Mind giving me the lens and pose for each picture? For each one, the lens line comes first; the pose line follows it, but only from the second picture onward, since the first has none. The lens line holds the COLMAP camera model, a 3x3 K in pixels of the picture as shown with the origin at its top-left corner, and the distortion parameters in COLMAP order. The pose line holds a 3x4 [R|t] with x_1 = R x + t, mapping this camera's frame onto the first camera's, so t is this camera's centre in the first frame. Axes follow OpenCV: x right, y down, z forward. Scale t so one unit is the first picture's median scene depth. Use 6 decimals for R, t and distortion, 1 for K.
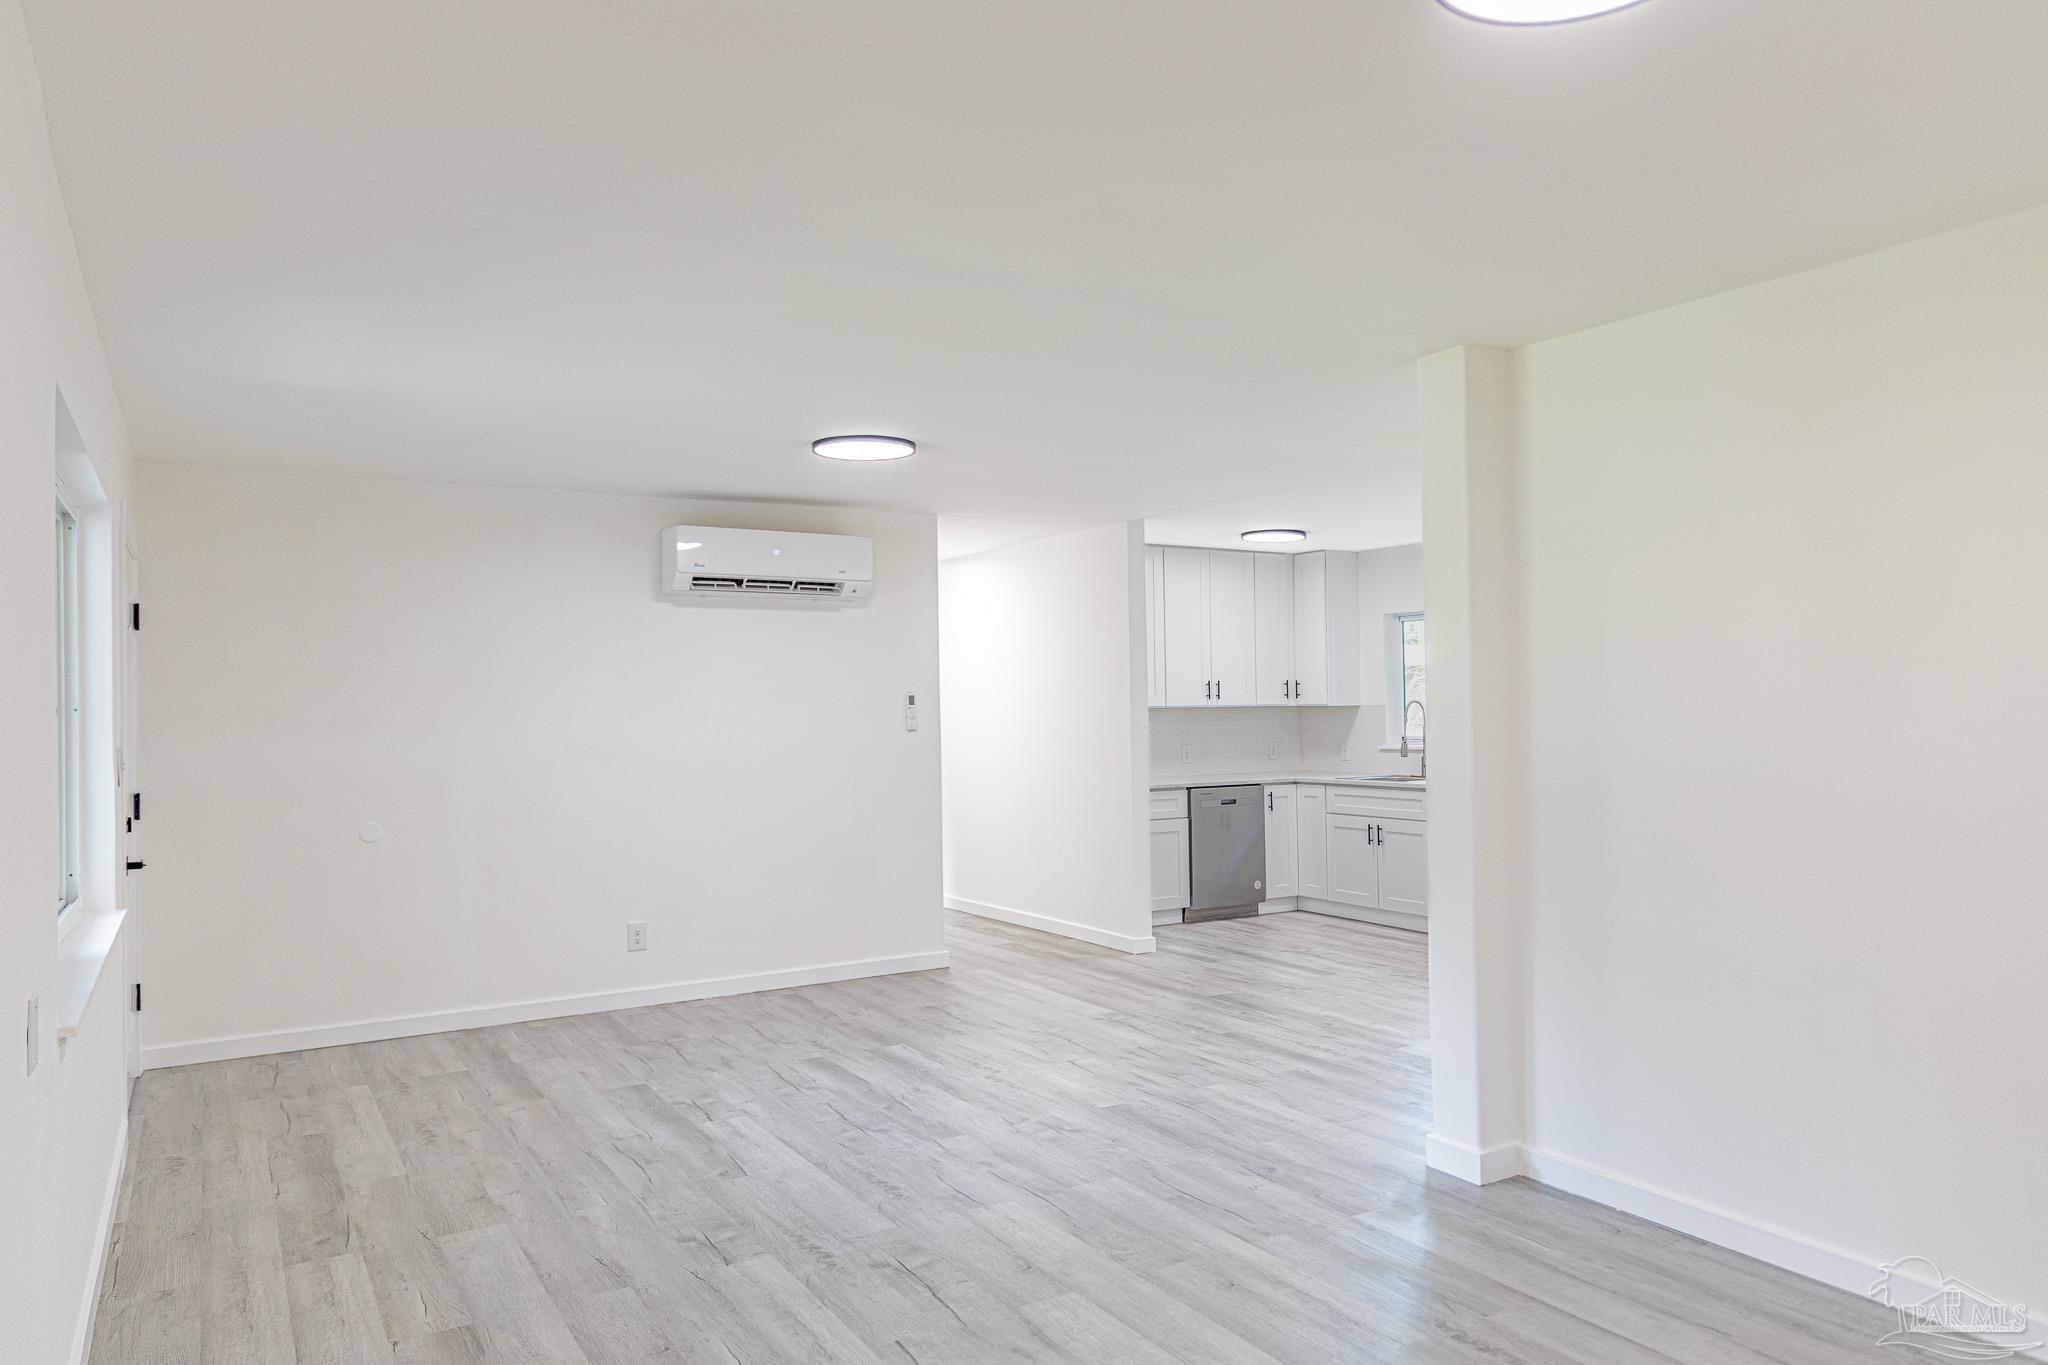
lens RADIAL K [[1371.4, 0, 1021.7], [0, 1371.4, 679.2], [0, 0, 1]] dist [0.007049, -0.001865]
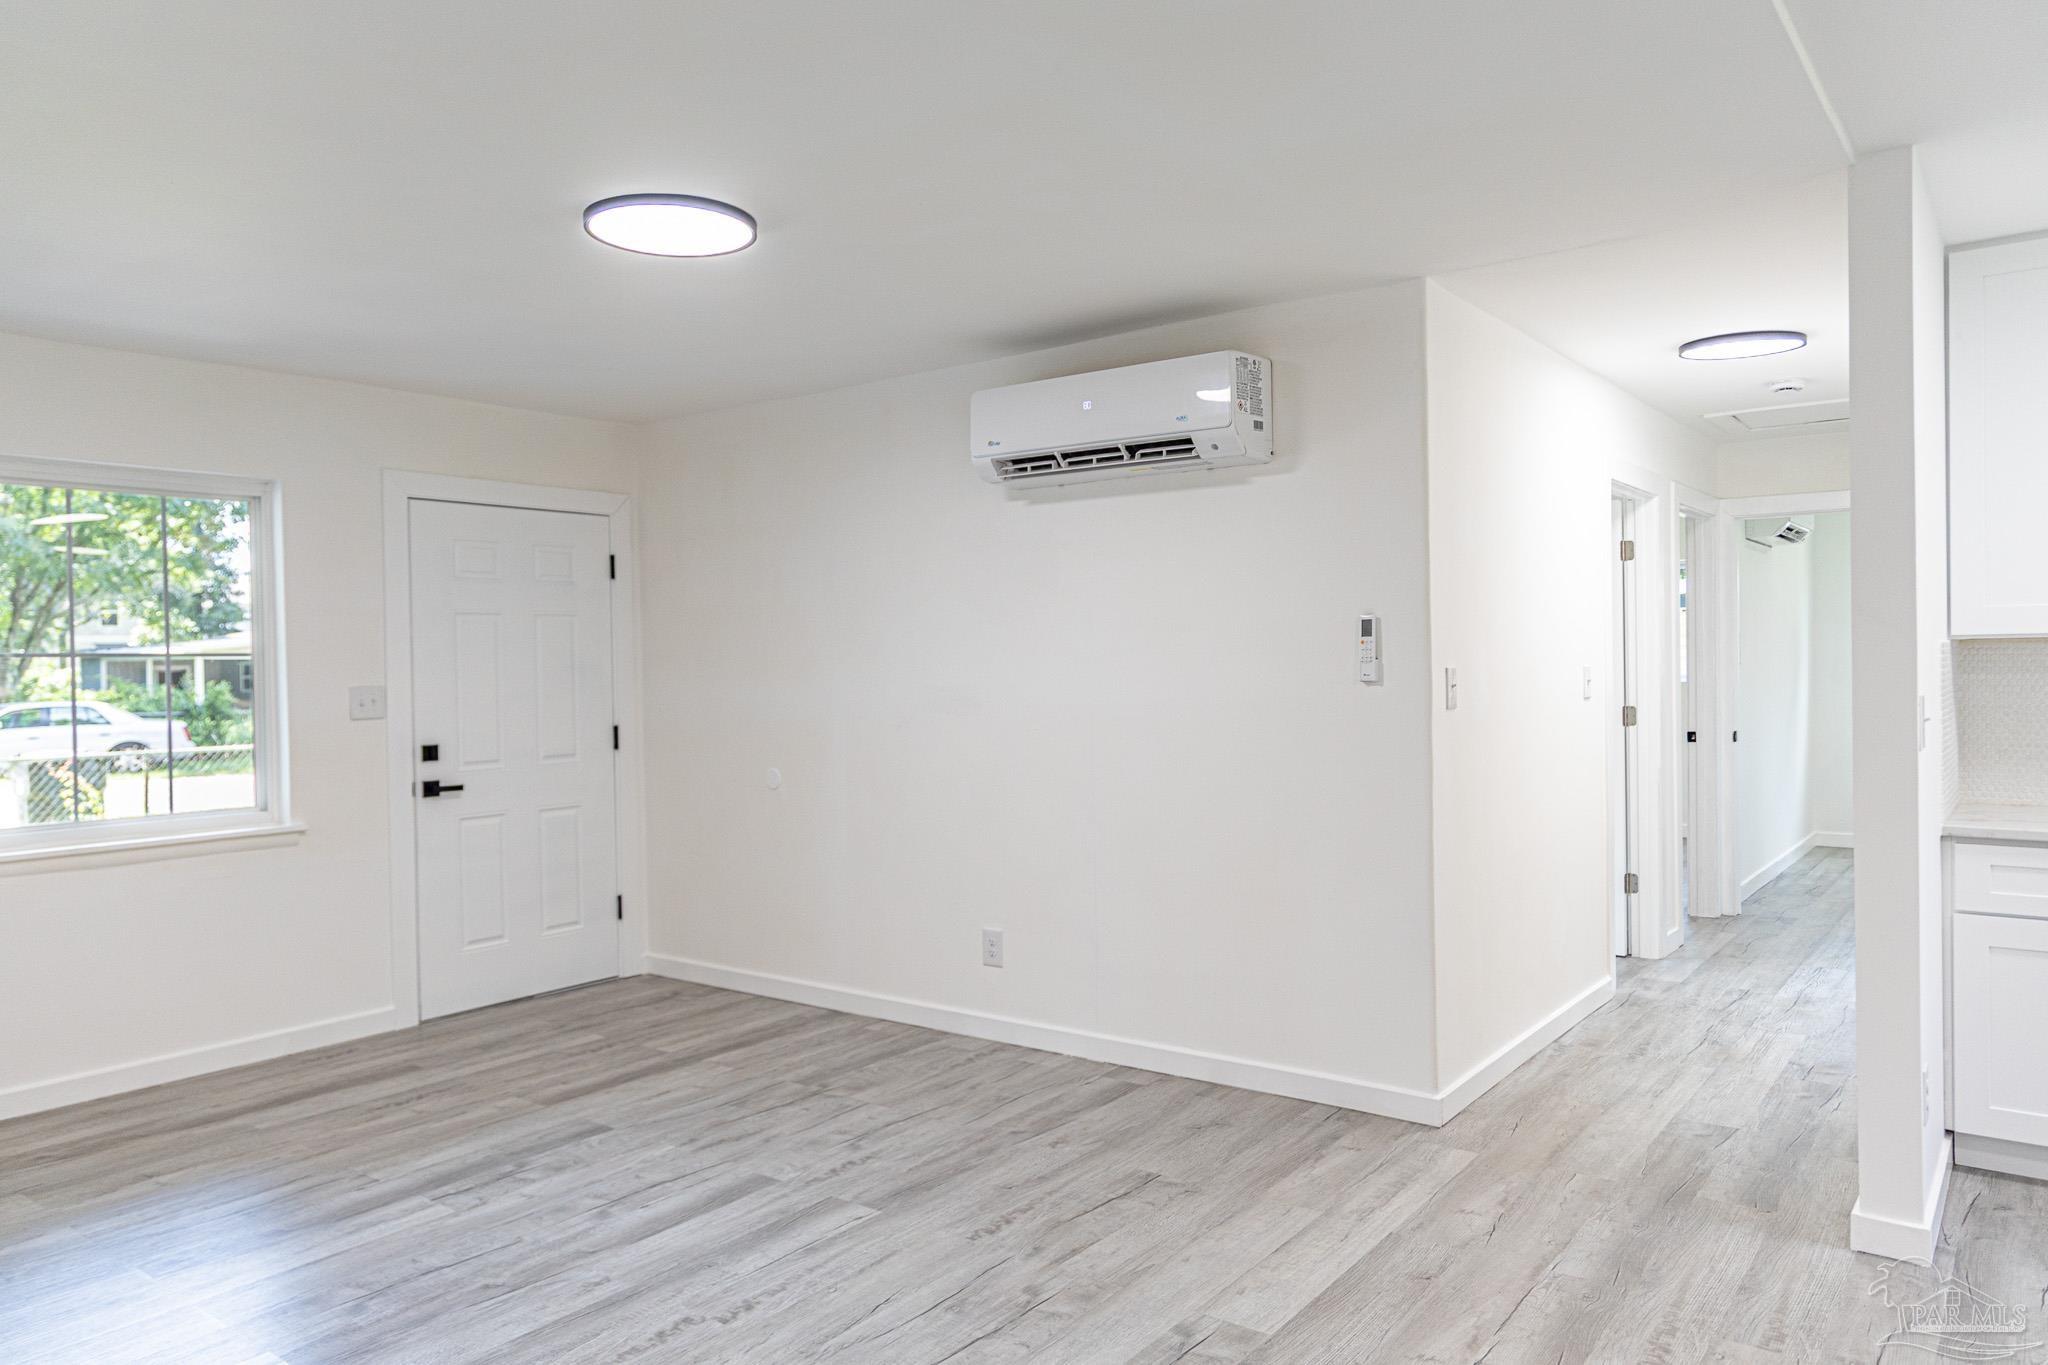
lens RADIAL K [[1371.4, 0, 1034.7], [0, 1371.4, 681.0], [0, 0, 1]] dist [0.007049, -0.001865]
pose [[0.383114, 0.024509, -0.923376, 0.568843], [0.027461, 0.998904, 0.037907, 0.016924], [0.923293, -0.039880, 0.382021, 0.989890]]
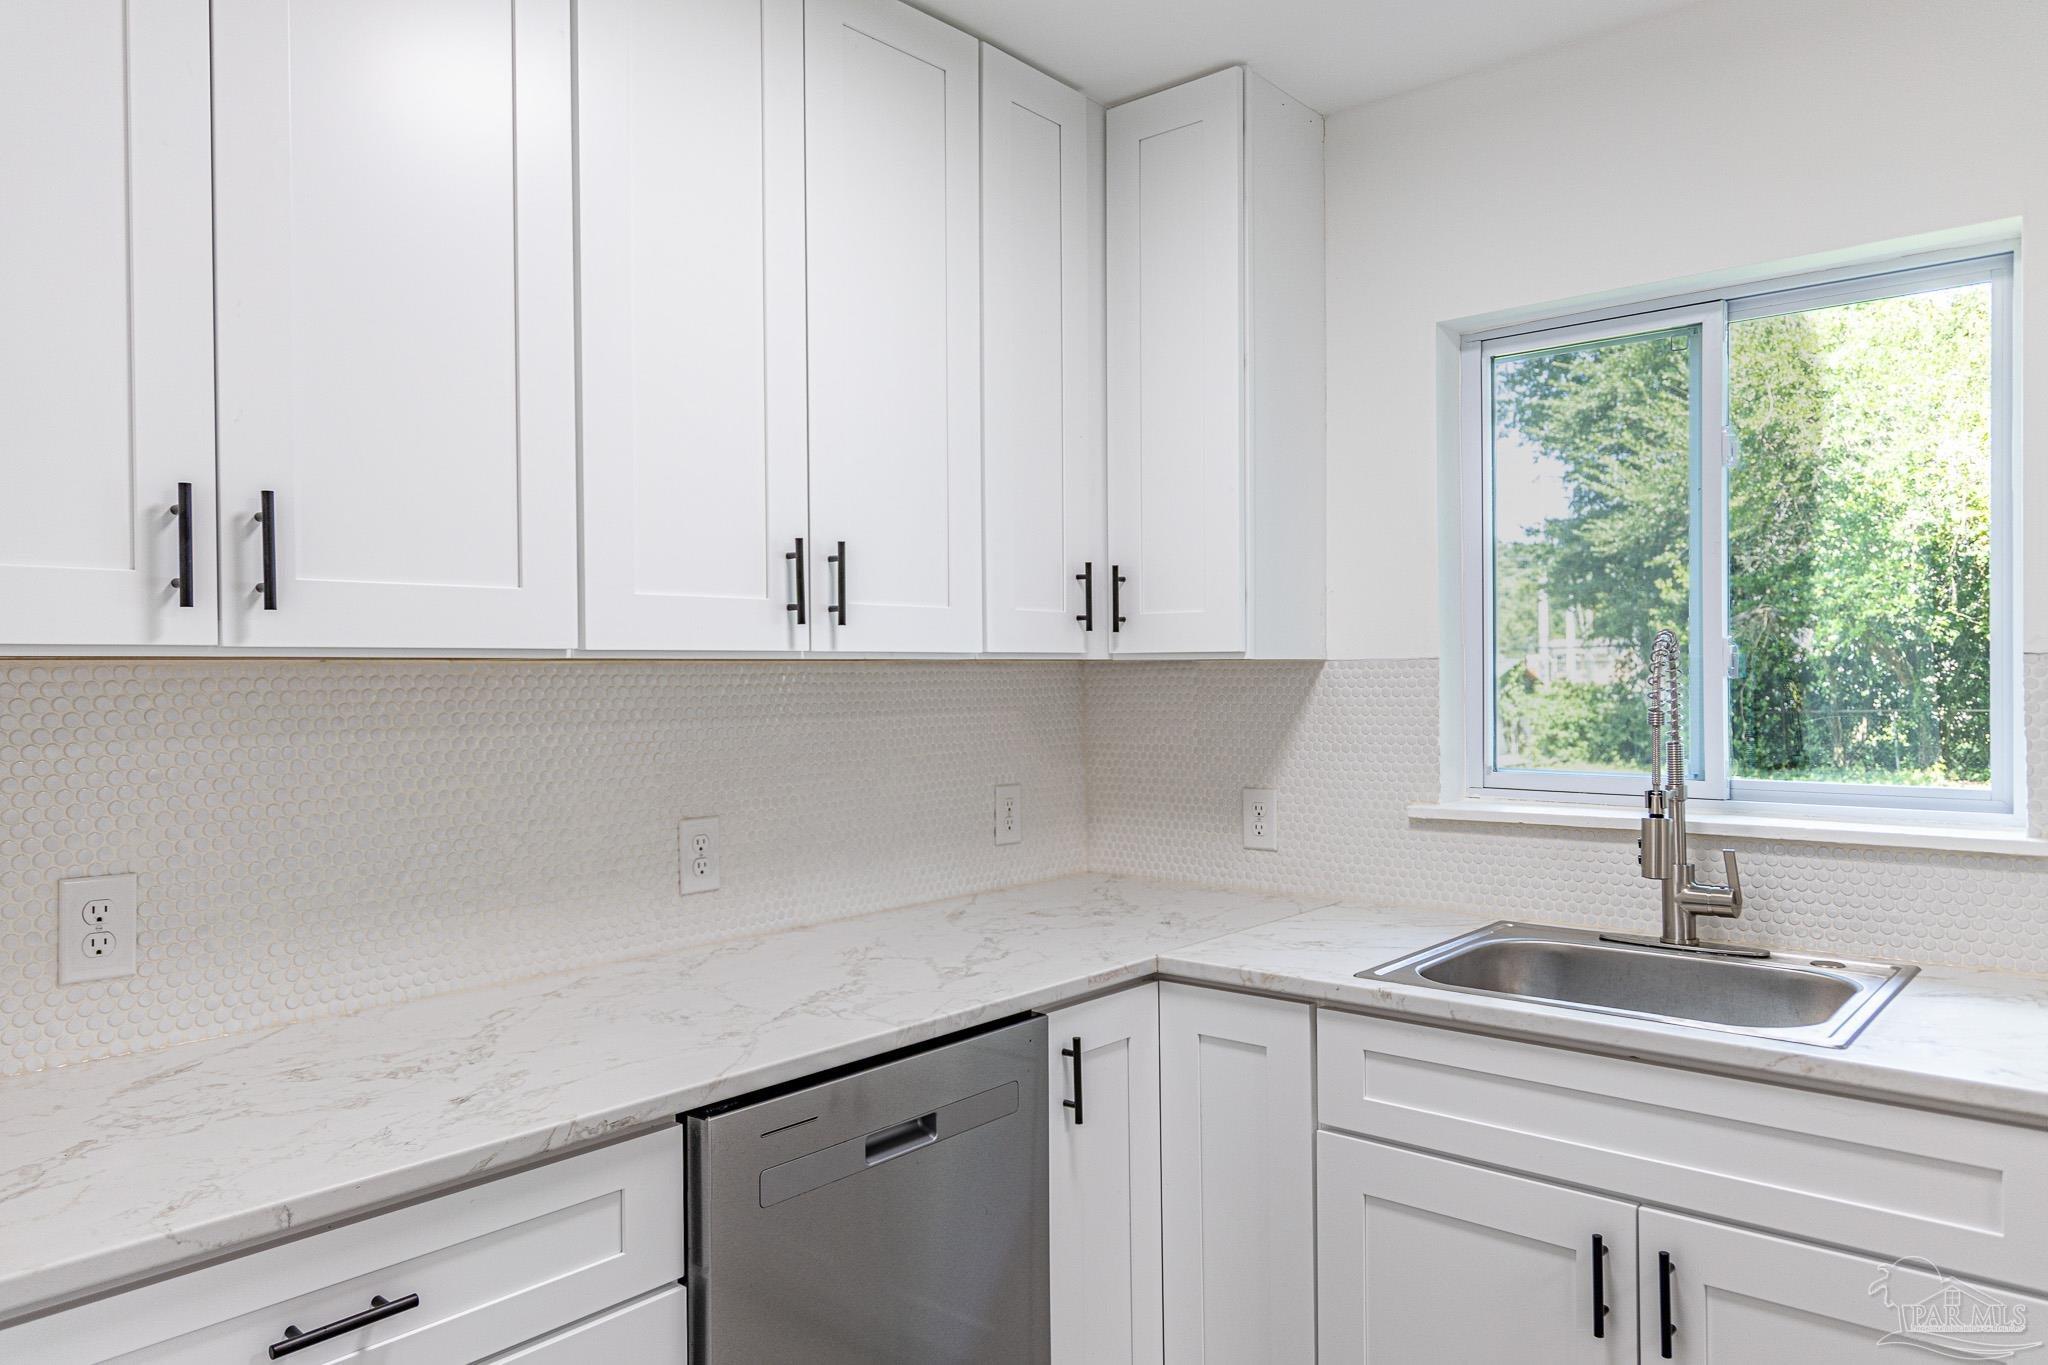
lens RADIAL K [[1371.4, 0, 1037.5], [0, 1371.4, 685.9], [0, 0, 1]] dist [0.007049, -0.001865]
pose [[0.944868, 0.001301, 0.327448, 0.189739], [-0.010133, 0.999629, 0.025269, 0.035489], [-0.327294, -0.027194, 0.944531, 1.467146]]
